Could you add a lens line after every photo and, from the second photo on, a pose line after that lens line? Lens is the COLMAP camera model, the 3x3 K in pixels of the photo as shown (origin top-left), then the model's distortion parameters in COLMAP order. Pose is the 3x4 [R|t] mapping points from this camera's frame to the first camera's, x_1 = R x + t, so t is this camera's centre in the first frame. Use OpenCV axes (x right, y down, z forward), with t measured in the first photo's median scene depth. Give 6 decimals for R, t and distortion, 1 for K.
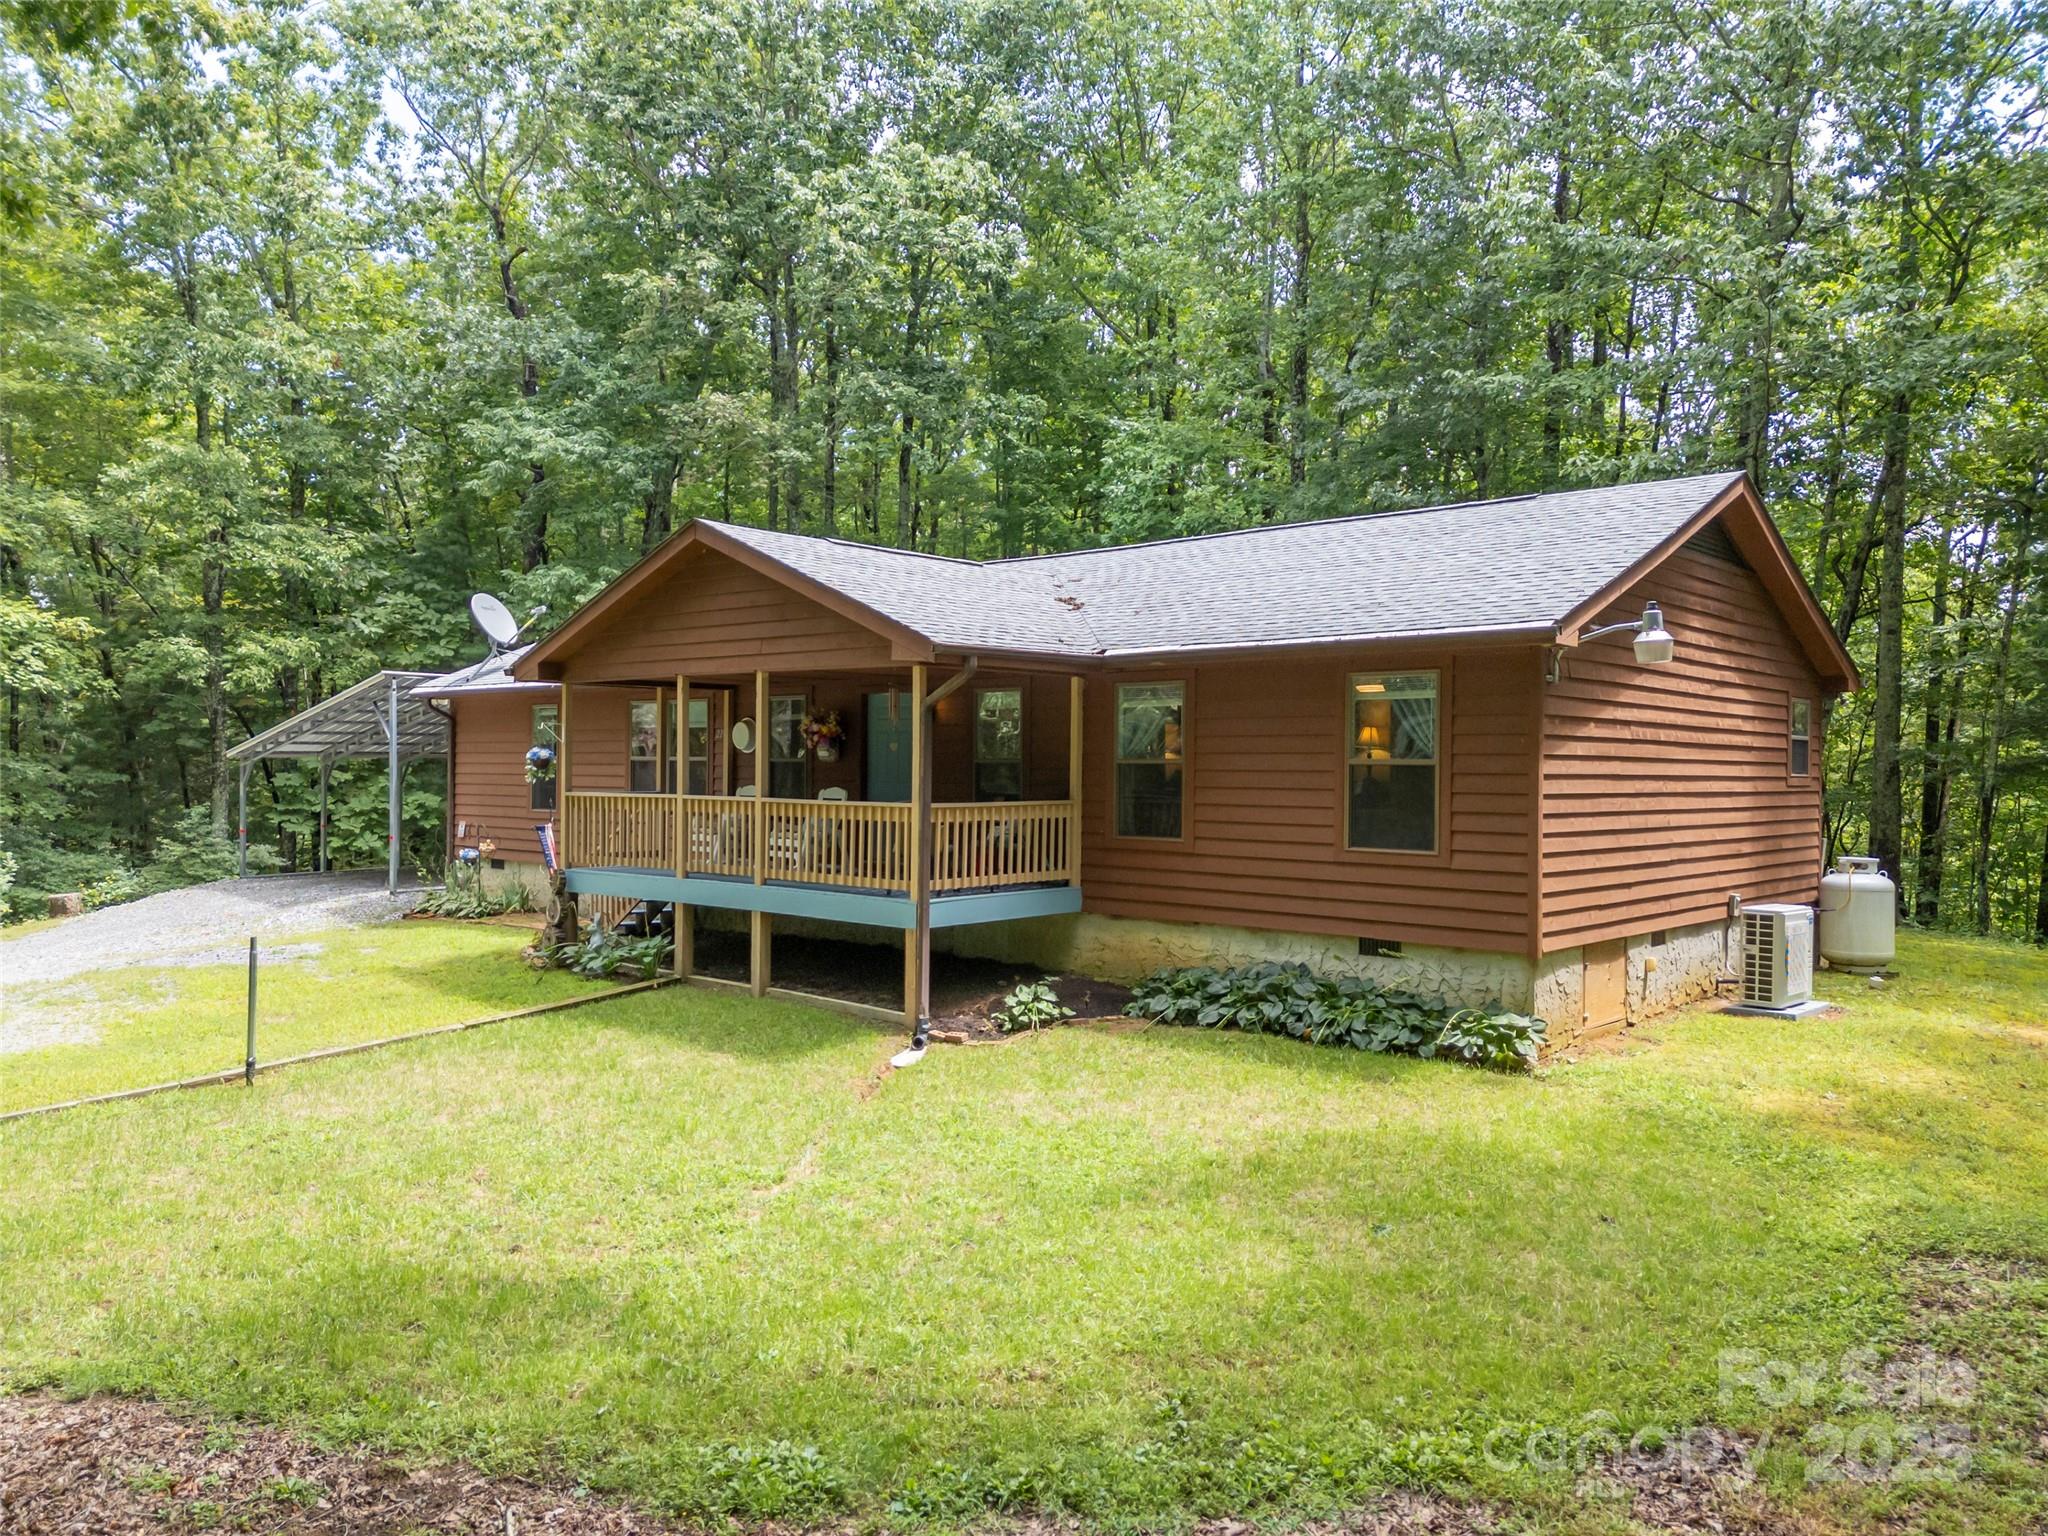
lens RADIAL K [[1511.5, 0, 1016.9], [0, 1511.5, 769.1], [0, 0, 1]] dist [0.085175, -0.052601]
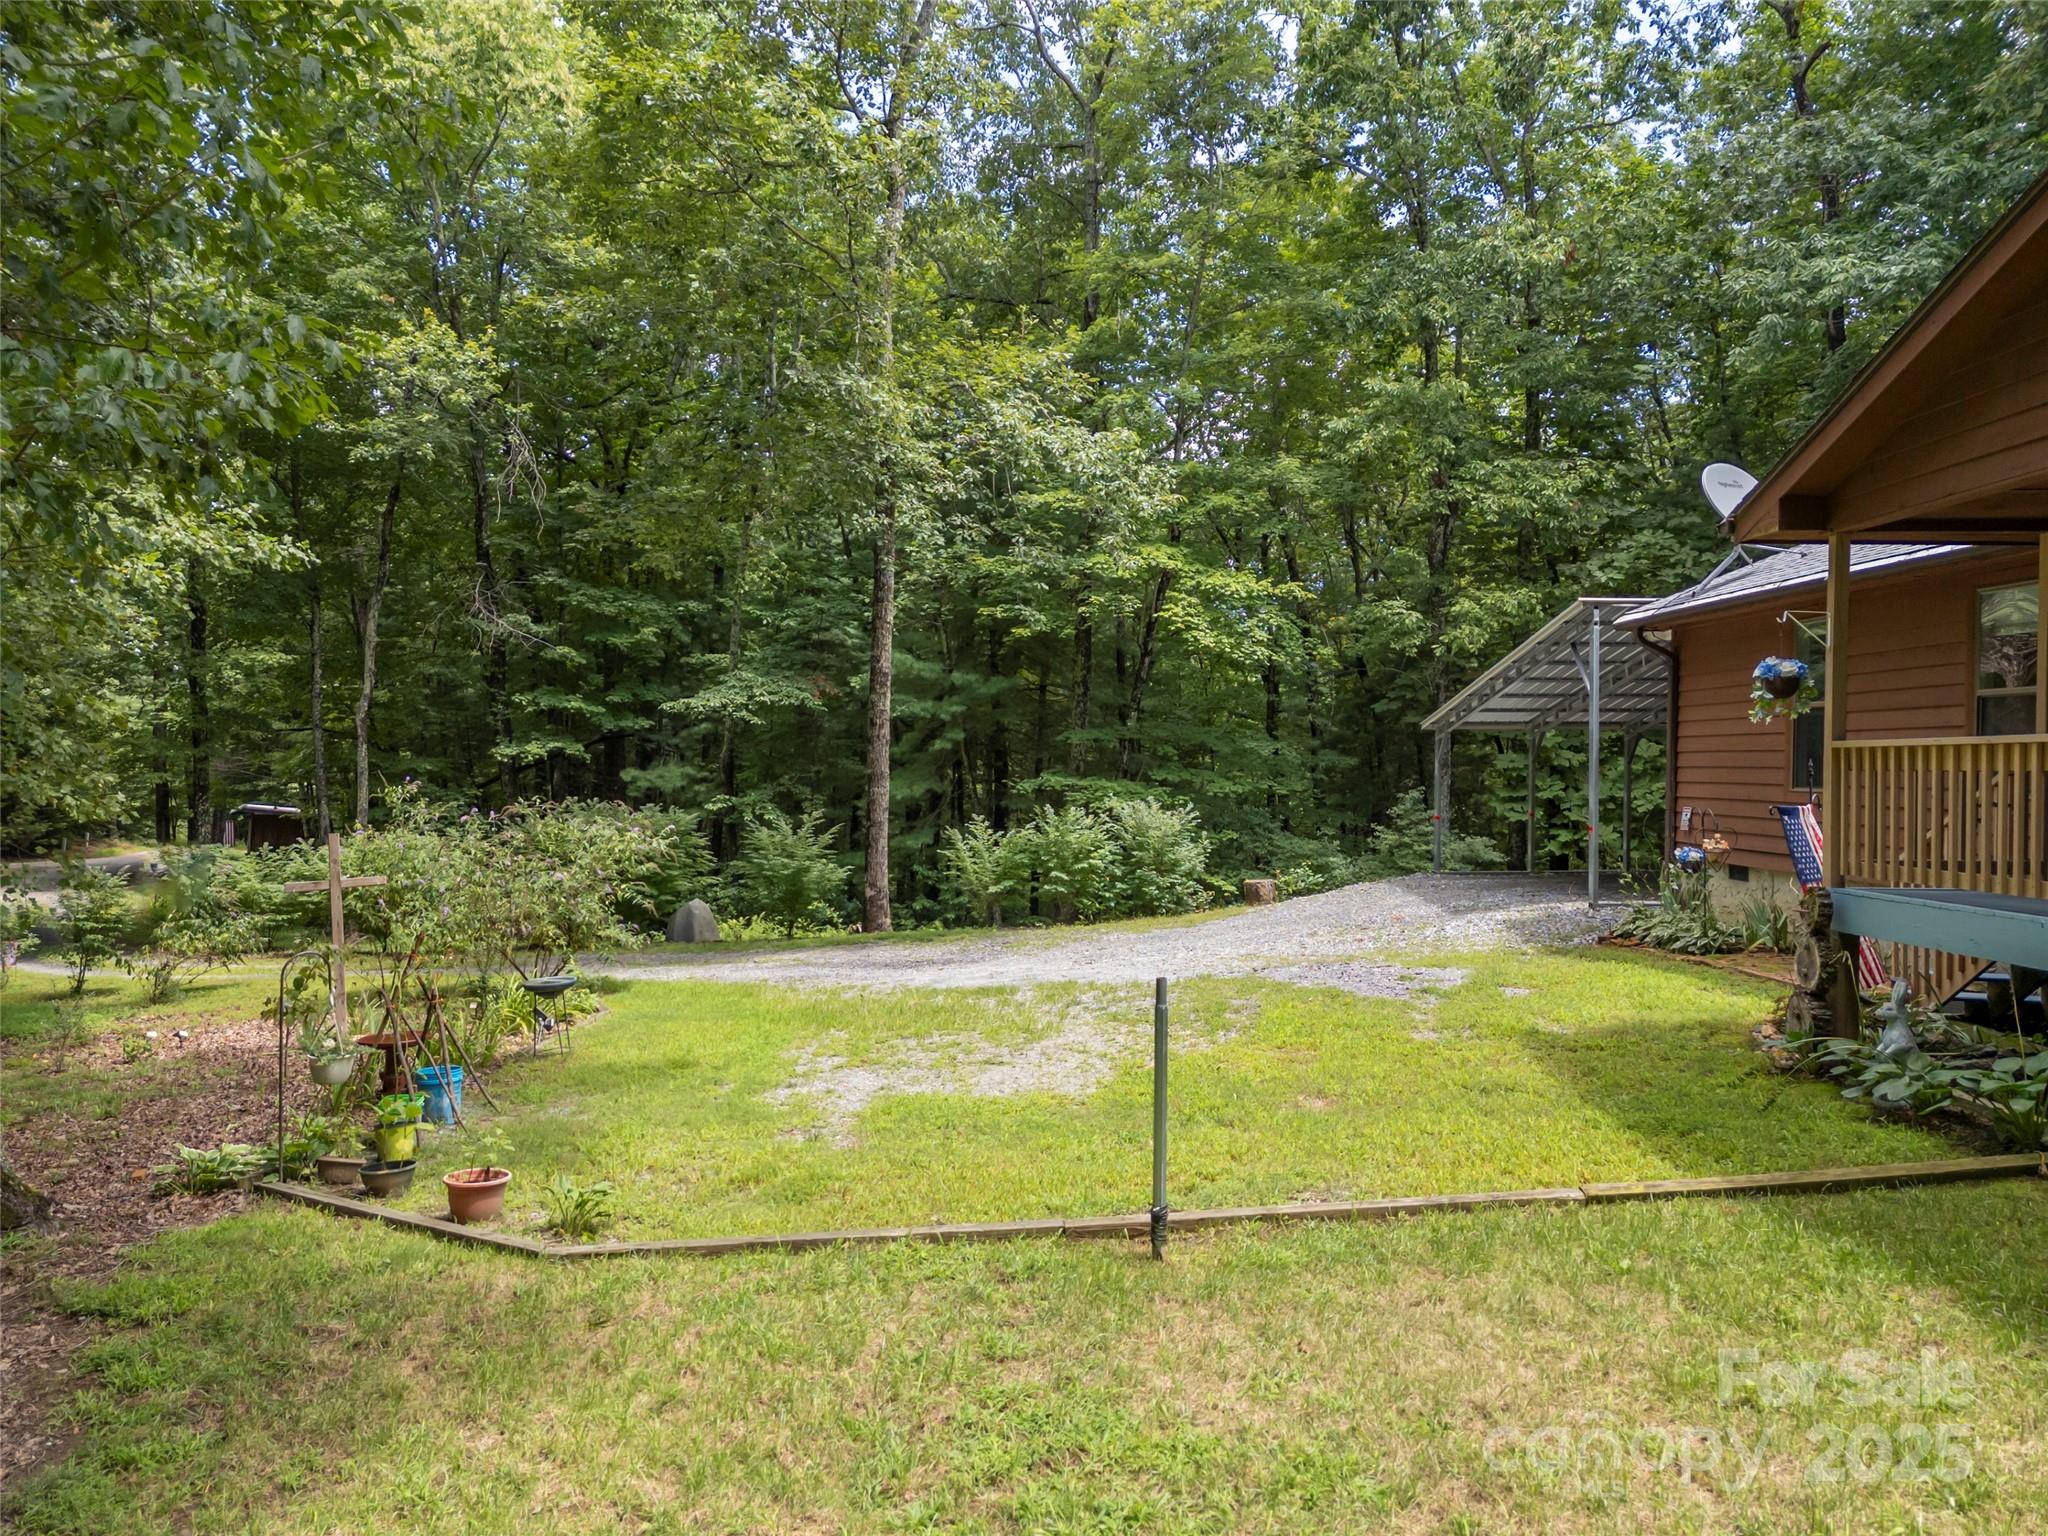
lens RADIAL K [[1511.5, 0, 1033.7], [0, 1511.5, 766.5], [0, 0, 1]] dist [0.085175, -0.052601]
pose [[0.699677, 0.002761, -0.714454, -0.072253], [-0.006882, 0.999972, -0.002876, 0.018051], [0.714426, 0.006929, 0.699677, 0.284089]]
